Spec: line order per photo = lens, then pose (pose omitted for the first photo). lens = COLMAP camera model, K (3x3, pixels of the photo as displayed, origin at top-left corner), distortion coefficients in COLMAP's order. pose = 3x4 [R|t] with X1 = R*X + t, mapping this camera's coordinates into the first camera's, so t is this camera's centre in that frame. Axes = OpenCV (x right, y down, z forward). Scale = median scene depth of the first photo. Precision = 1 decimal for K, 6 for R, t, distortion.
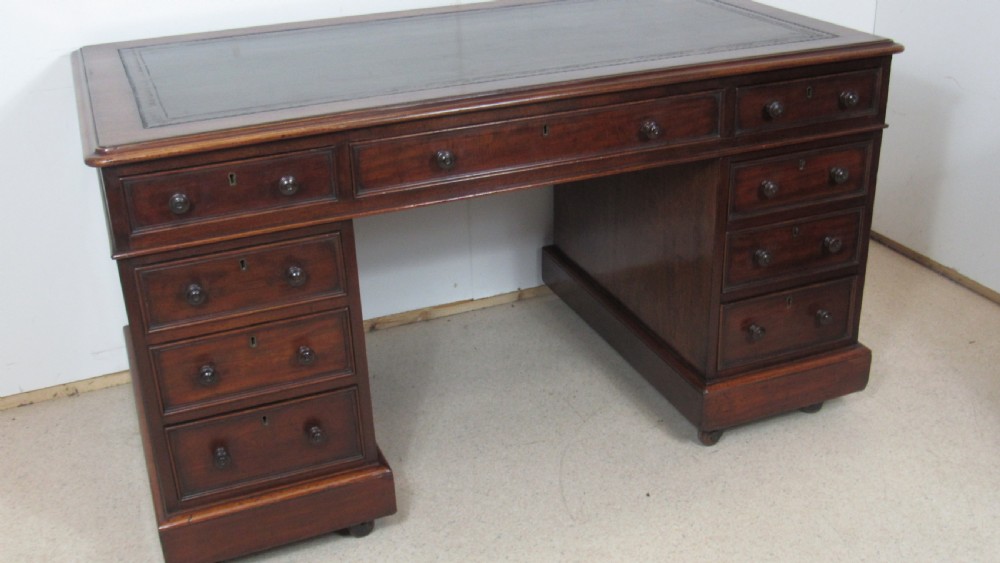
lens RADIAL K [[1087.4, 0, 498.9], [0, 1087.4, 277.5], [0, 0, 1]] dist [-0.061001, 0.000000]
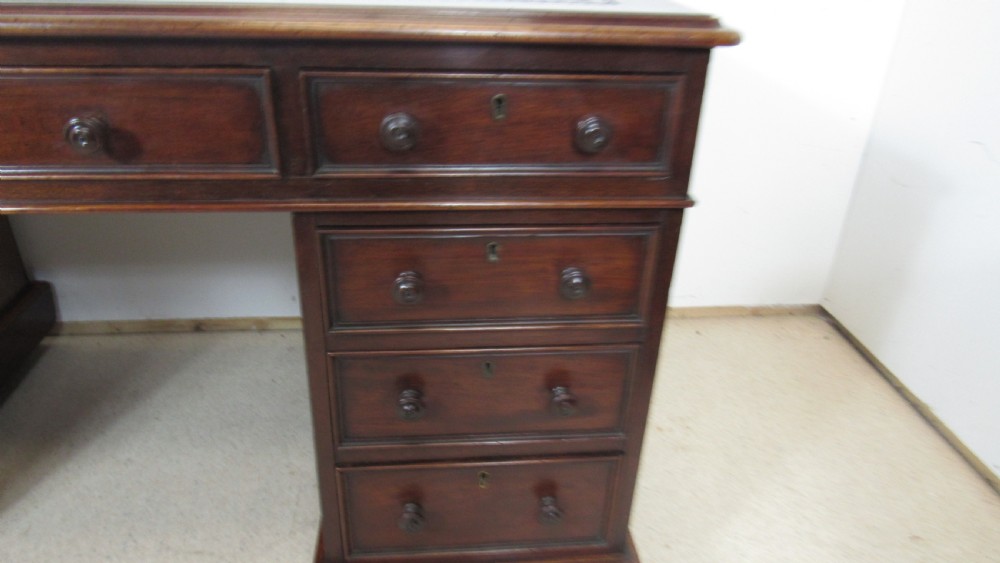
lens RADIAL K [[718.8, 0, 499.1], [0, 718.8, 285.8], [0, 0, 1]] dist [-0.027484, 0.011823]
pose [[0.959531, 0.188287, -0.209401, 0.404192], [-0.173639, 0.981009, 0.086433, -0.134246], [0.221698, -0.046575, 0.974002, 0.761298]]
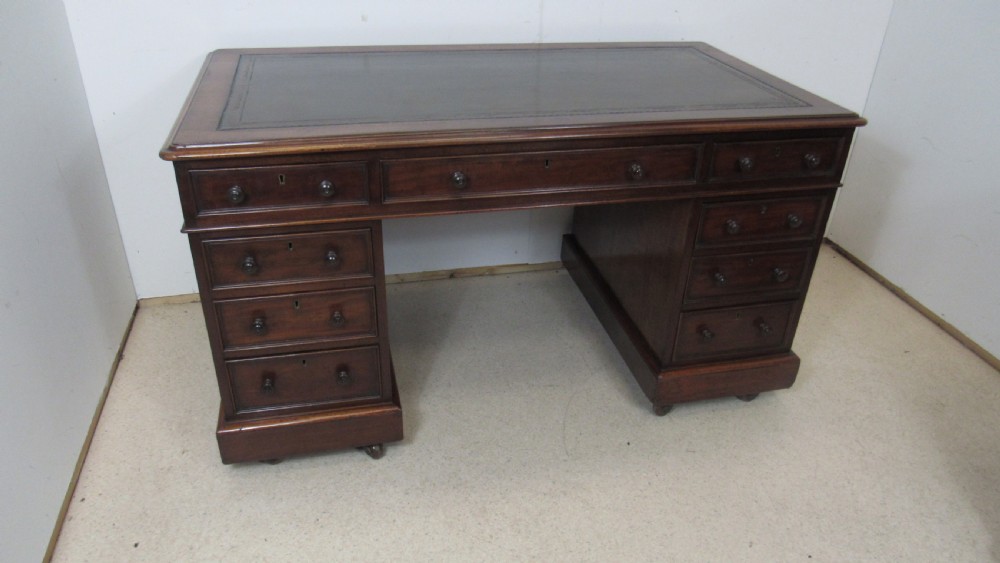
lens RADIAL K [[718.8, 0, 501.1], [0, 718.8, 280.4], [0, 0, 1]] dist [-0.027484, 0.011823]
pose [[0.987092, 0.130087, -0.093416, 0.084684], [-0.120450, 0.987433, 0.102313, -0.082706], [0.105552, -0.089740, 0.990356, 0.185843]]
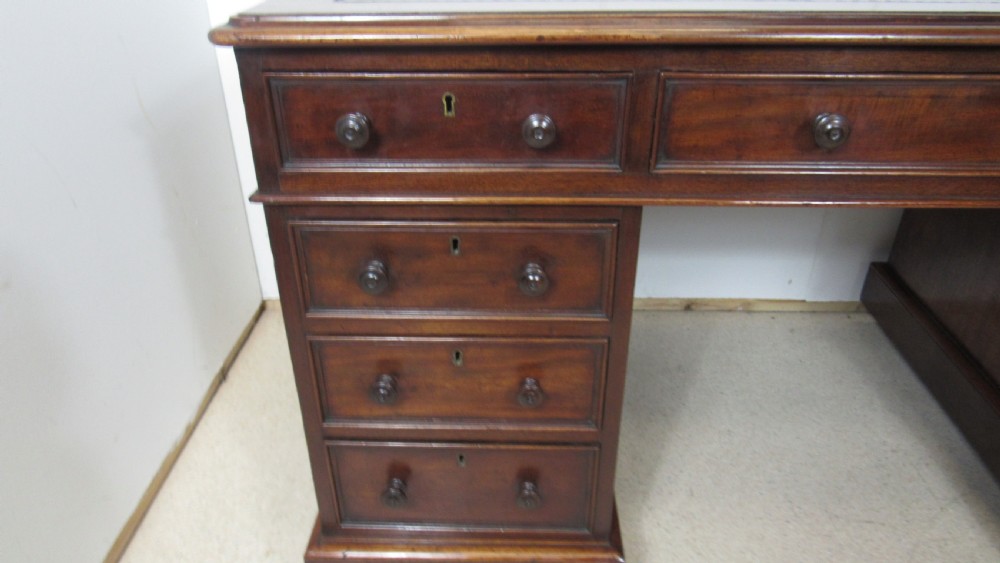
lens RADIAL K [[718.8, 0, 501.5], [0, 718.8, 282.7], [0, 0, 1]] dist [-0.027484, 0.011823]
pose [[0.919230, 0.221317, -0.325630, -0.065006], [-0.187550, 0.973333, 0.132094, -0.048822], [0.346181, -0.060353, 0.936225, 0.581302]]
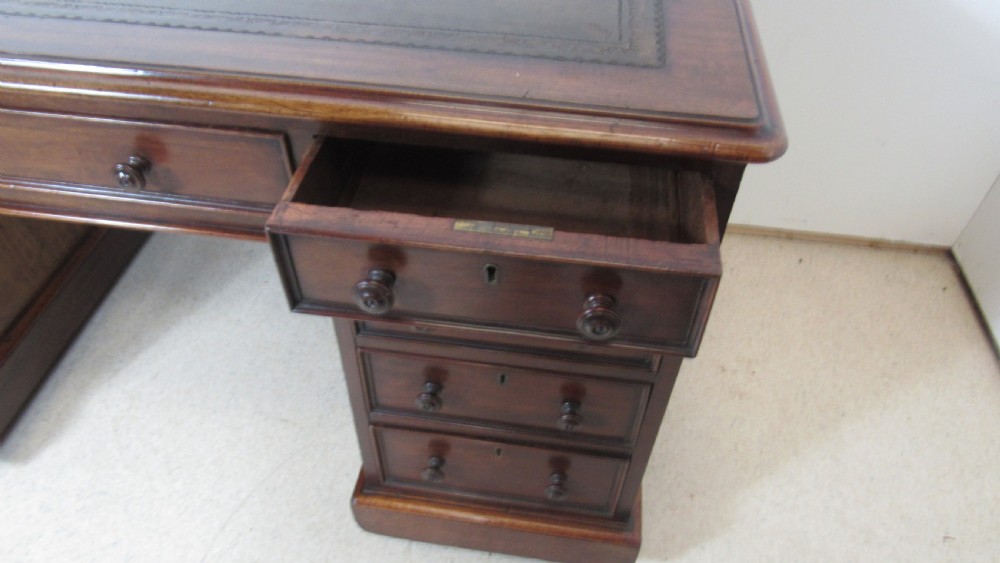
lens RADIAL K [[718.8, 0, 500.2], [0, 718.8, 282.0], [0, 0, 1]] dist [-0.027484, 0.011823]
pose [[0.866227, 0.388681, -0.313972, 0.434834], [-0.248574, 0.880333, 0.404010, -0.281832], [0.433431, -0.271919, 0.859184, 0.797439]]
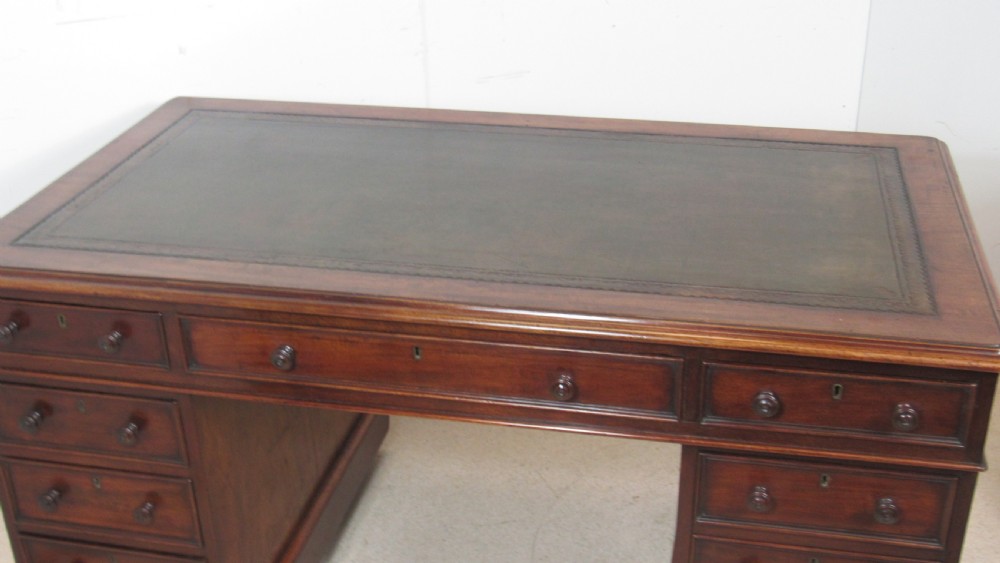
lens RADIAL K [[1184.5, 0, 509.5], [0, 1184.5, 290.2], [0, 0, 1]] dist [-0.061435, 0.000000]
pose [[0.833557, 0.266909, -0.483675, 0.499387], [-0.237431, 0.963639, 0.122586, -0.300068], [0.498807, 0.012657, 0.866620, 0.294340]]
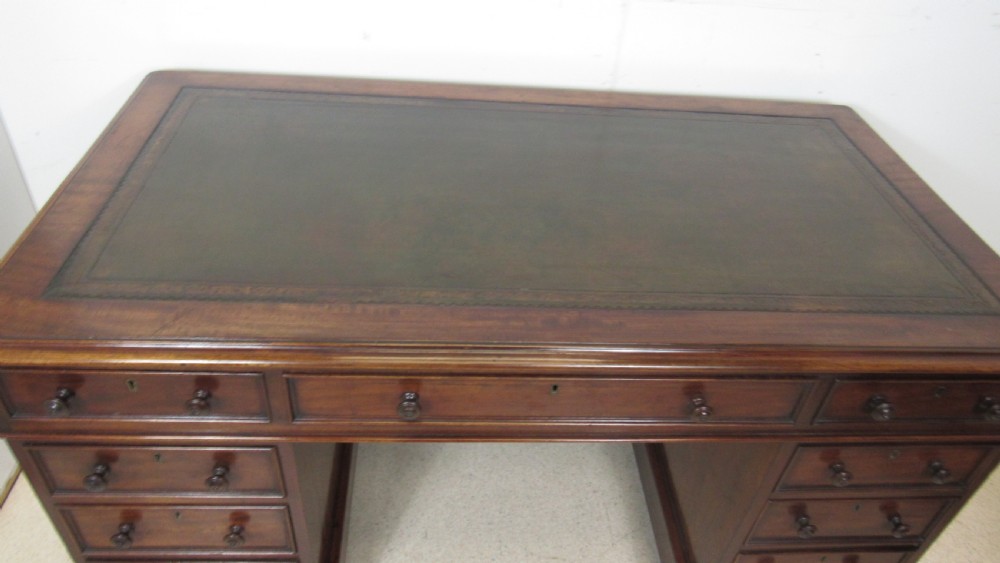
lens RADIAL K [[718.8, 0, 500.6], [0, 718.8, 282.4], [0, 0, 1]] dist [-0.027484, 0.011823]
pose [[0.943838, 0.279310, -0.176509, 0.075499], [-0.228931, 0.938025, 0.260193, -0.329930], [0.238244, -0.205172, 0.949286, 0.527620]]
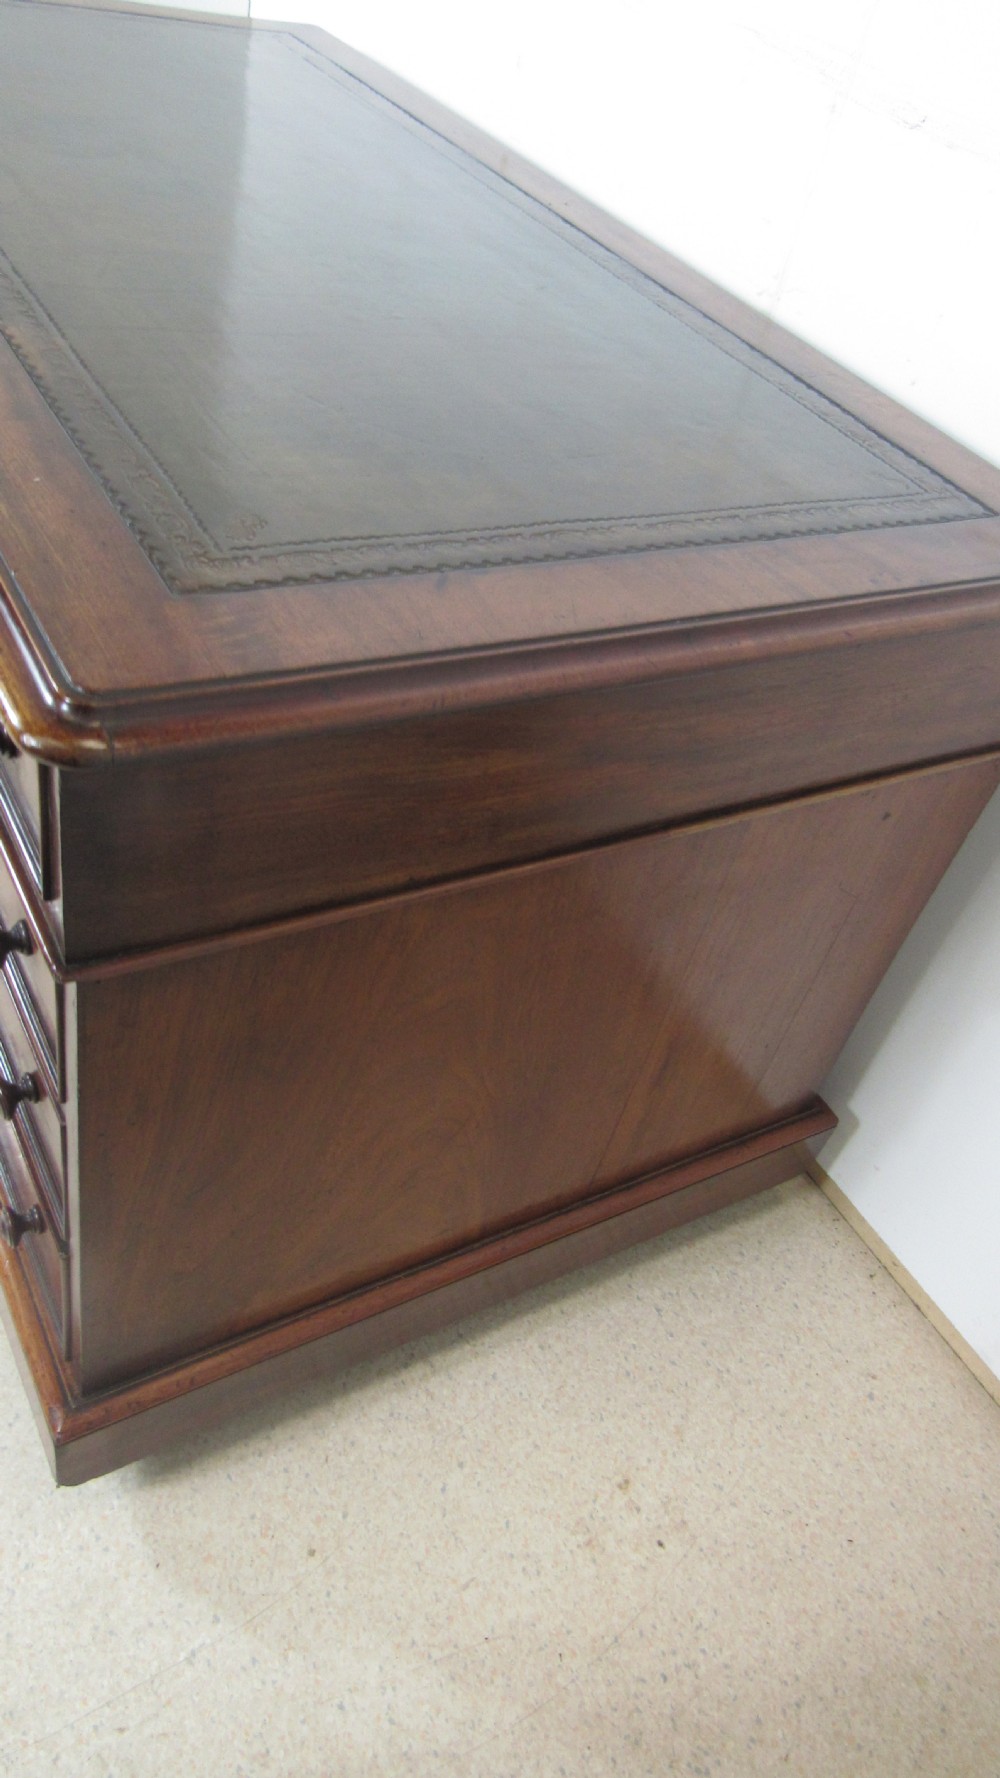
lens RADIAL K [[1278.0, 0, 508.8], [0, 1278.0, 877.2], [0, 0, 1]] dist [-0.027484, 0.011823]
pose [[0.137917, 0.703766, -0.696917, 0.659878], [-0.591708, 0.622816, 0.511841, -0.432502], [0.794267, 0.341780, 0.502321, 1.063333]]
